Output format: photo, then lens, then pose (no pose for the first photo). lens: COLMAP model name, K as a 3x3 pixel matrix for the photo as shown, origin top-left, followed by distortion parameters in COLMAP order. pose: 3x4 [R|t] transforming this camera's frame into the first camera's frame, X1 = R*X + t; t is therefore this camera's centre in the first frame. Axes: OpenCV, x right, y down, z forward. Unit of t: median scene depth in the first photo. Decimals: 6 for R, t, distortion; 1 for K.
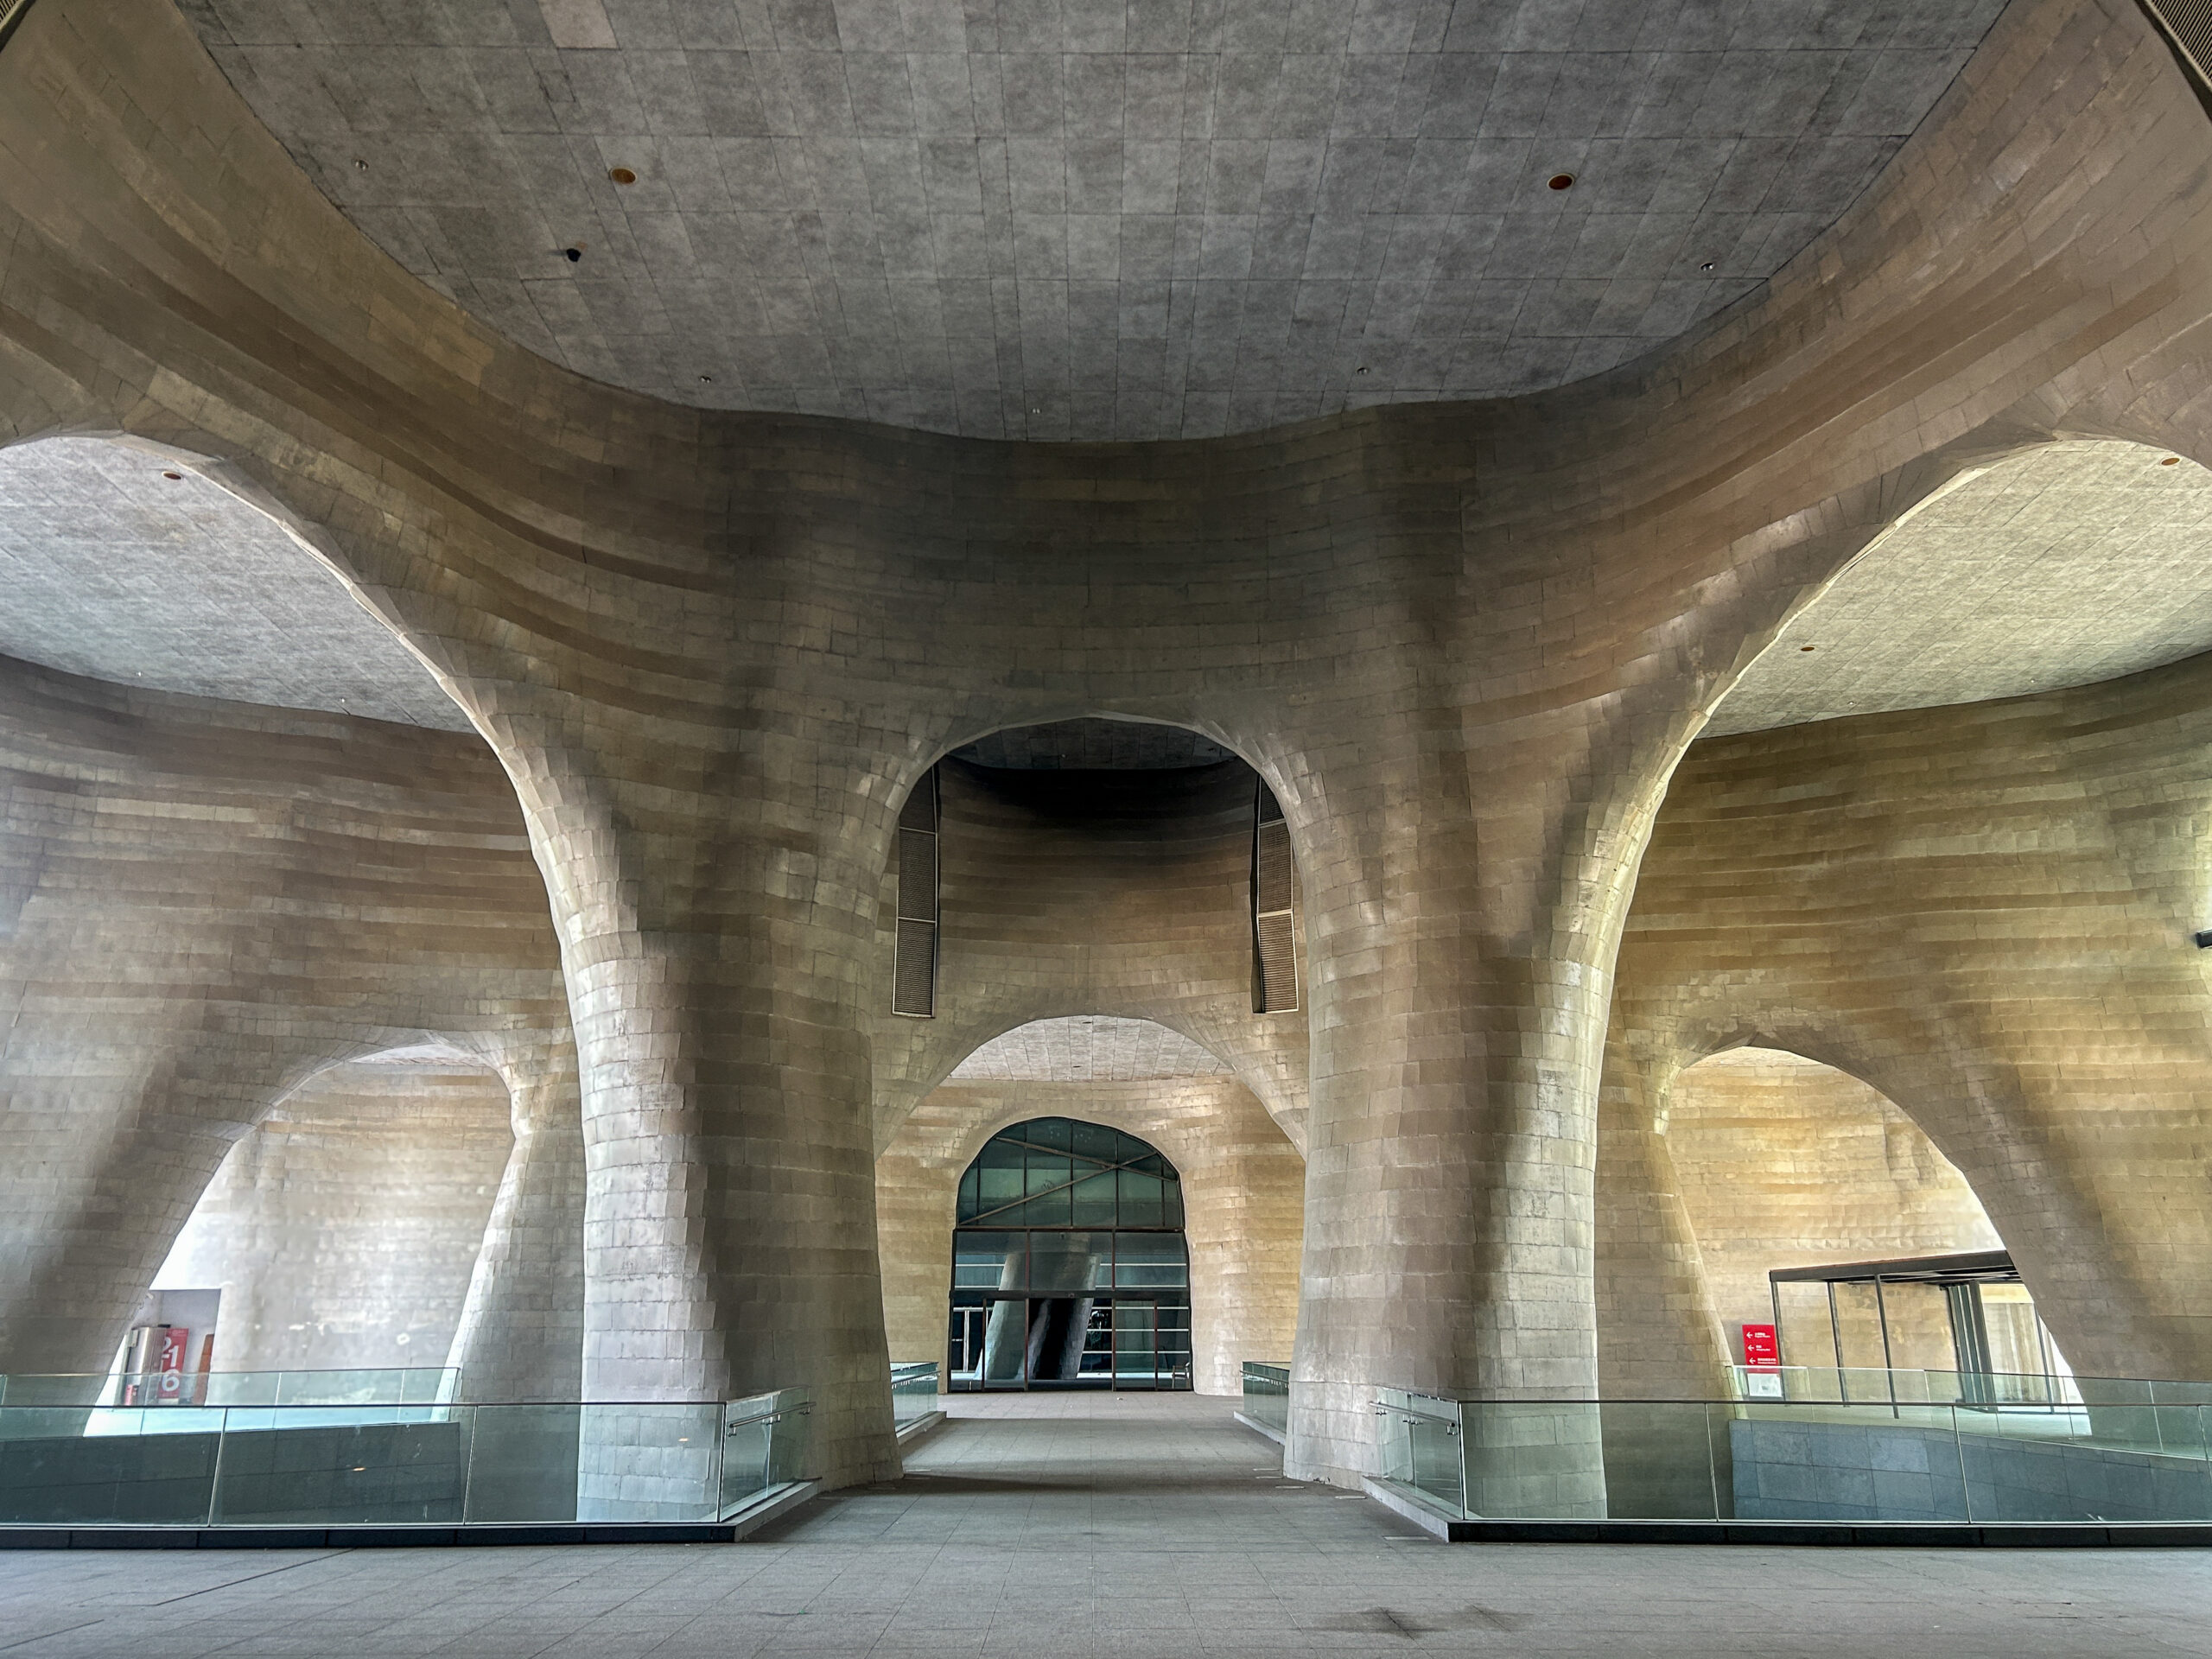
lens RADIAL K [[1687.0, 0, 1109.9], [0, 1687.0, 801.4], [0, 0, 1]] dist [0.068227, -0.074187]
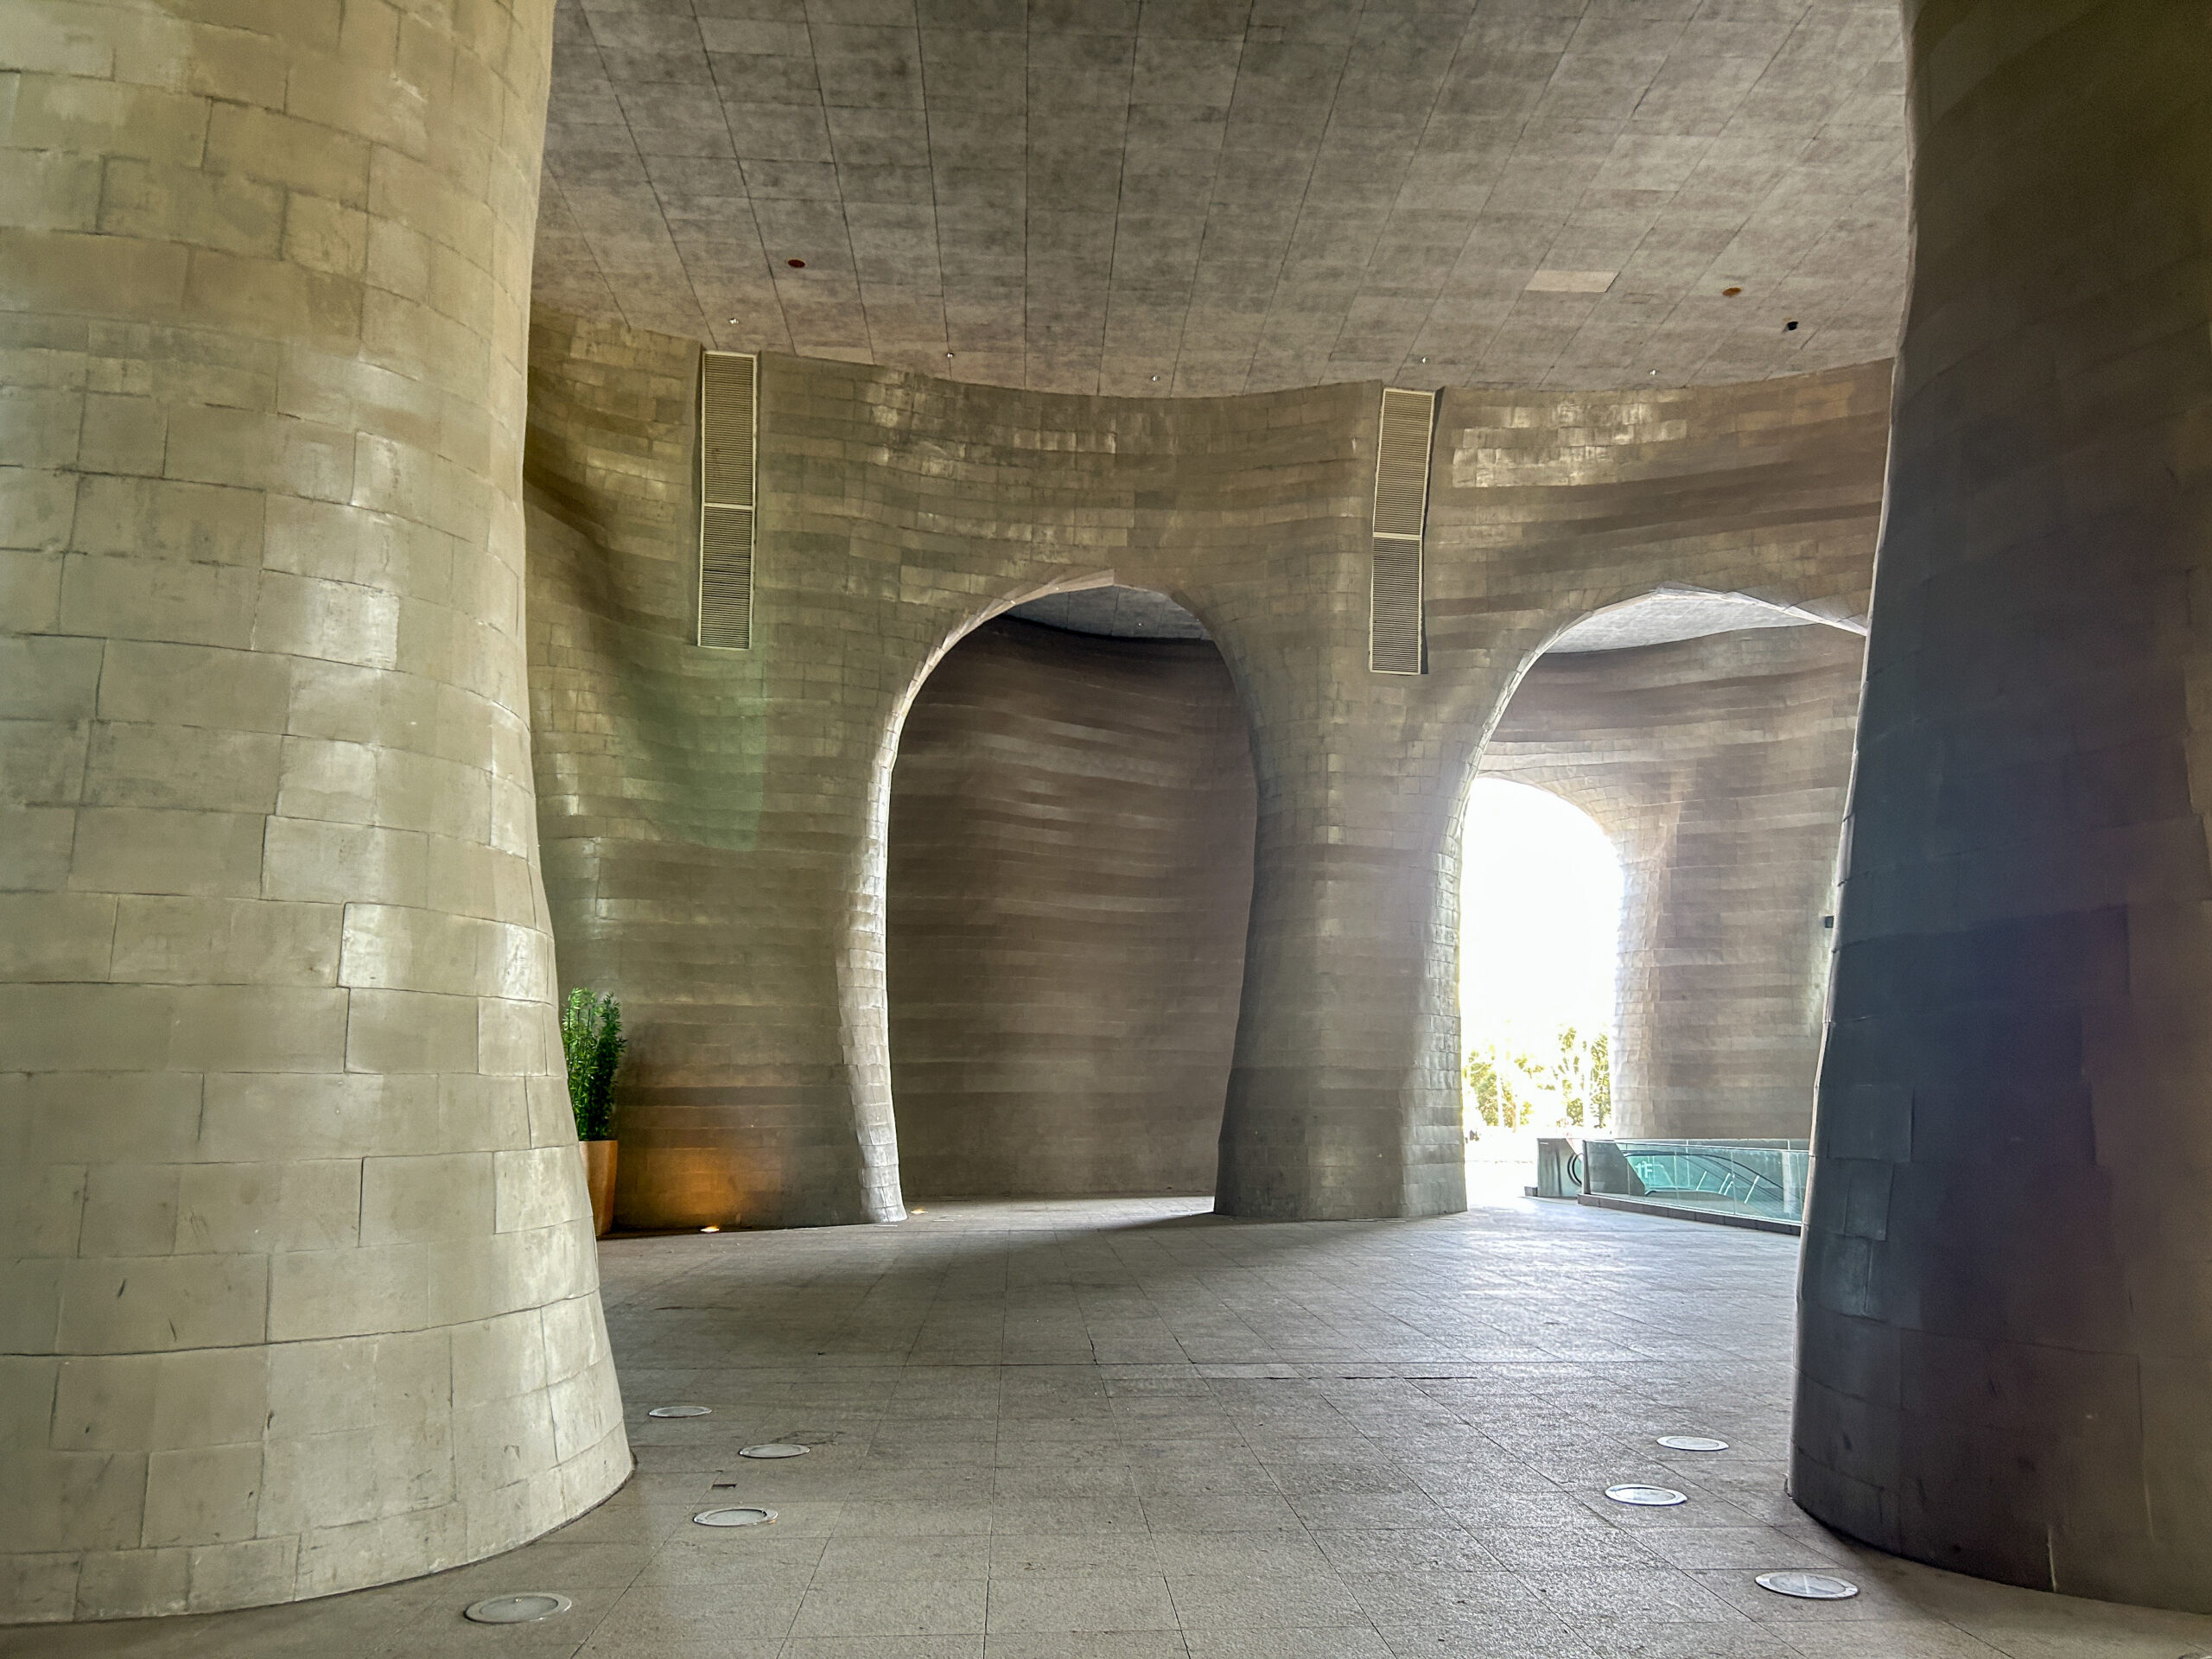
lens RADIAL K [[1687.0, 0, 1096.2], [0, 1687.0, 830.2], [0, 0, 1]] dist [0.068227, -0.074187]
pose [[0.038370, -0.168733, -0.984915, 0.520571], [0.300249, 0.942042, -0.149691, 0.050508], [0.953089, -0.289976, 0.086808, 0.140971]]
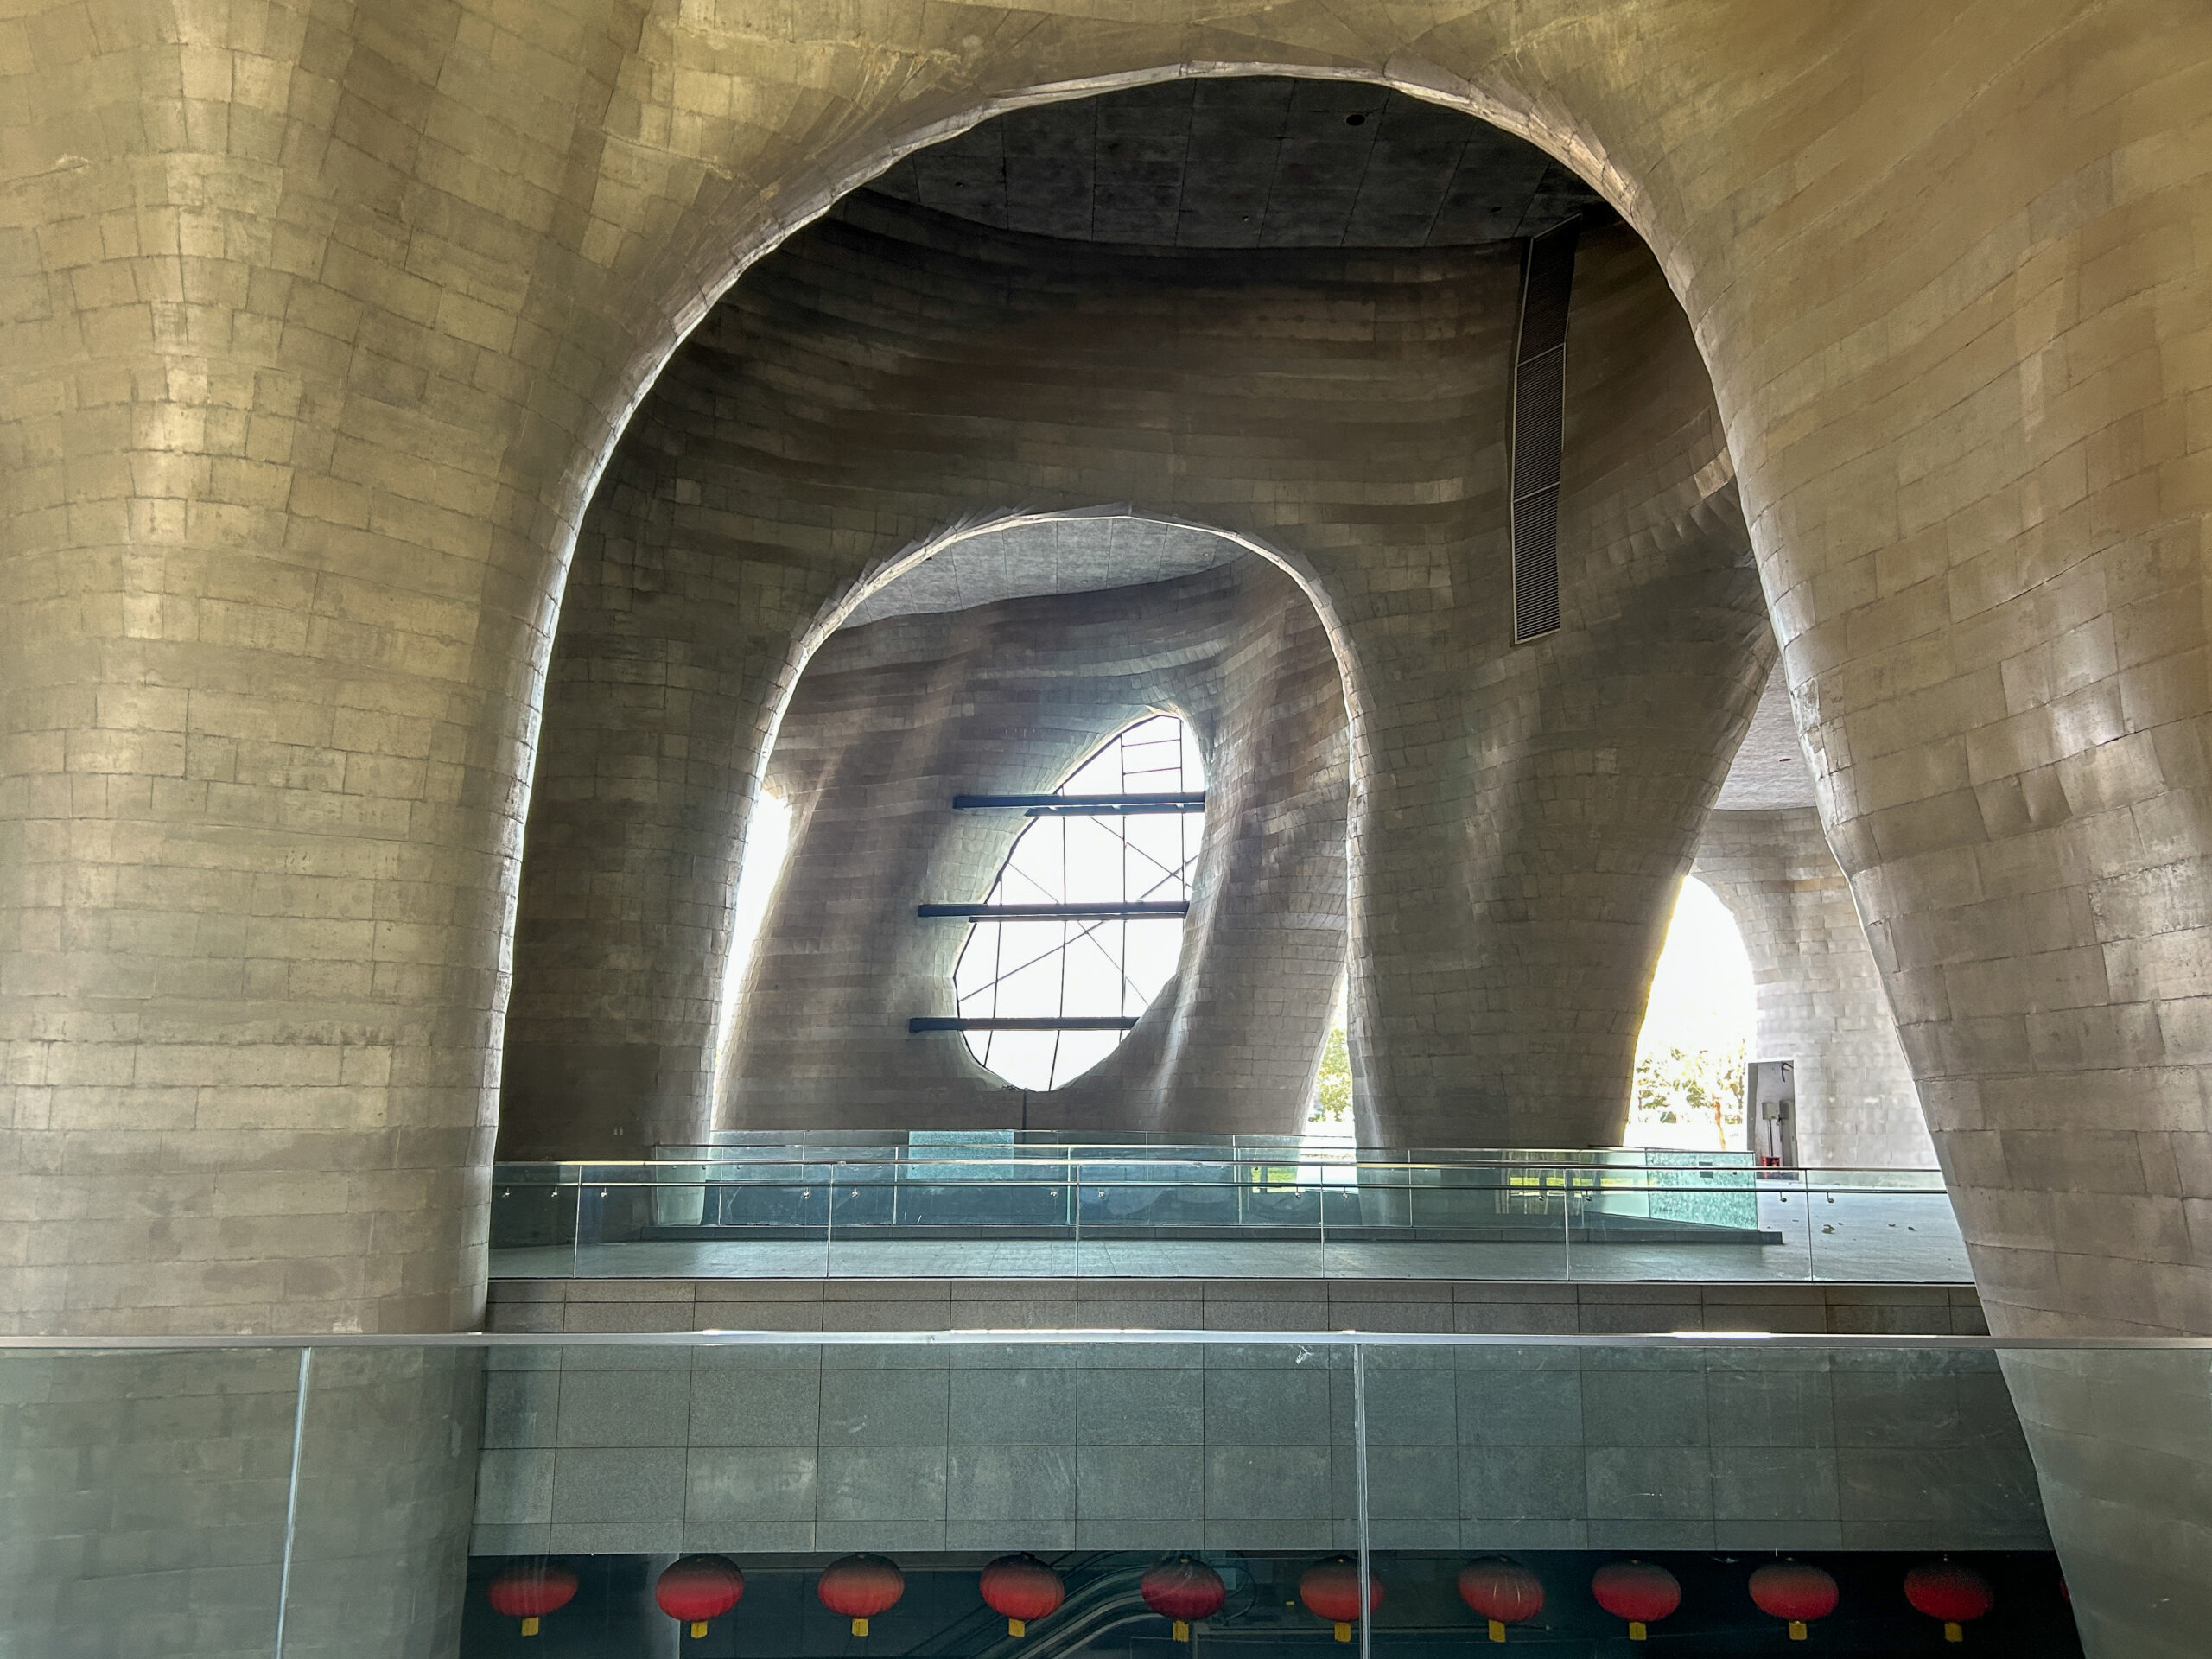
lens RADIAL K [[1687.0, 0, 1103.7], [0, 1687.0, 825.2], [0, 0, 1]] dist [0.068227, -0.074187]
pose [[0.012367, -0.165314, -0.986163, 0.520269], [0.293163, 0.943499, -0.154485, 0.248742], [0.955983, -0.287196, 0.060132, 0.784322]]
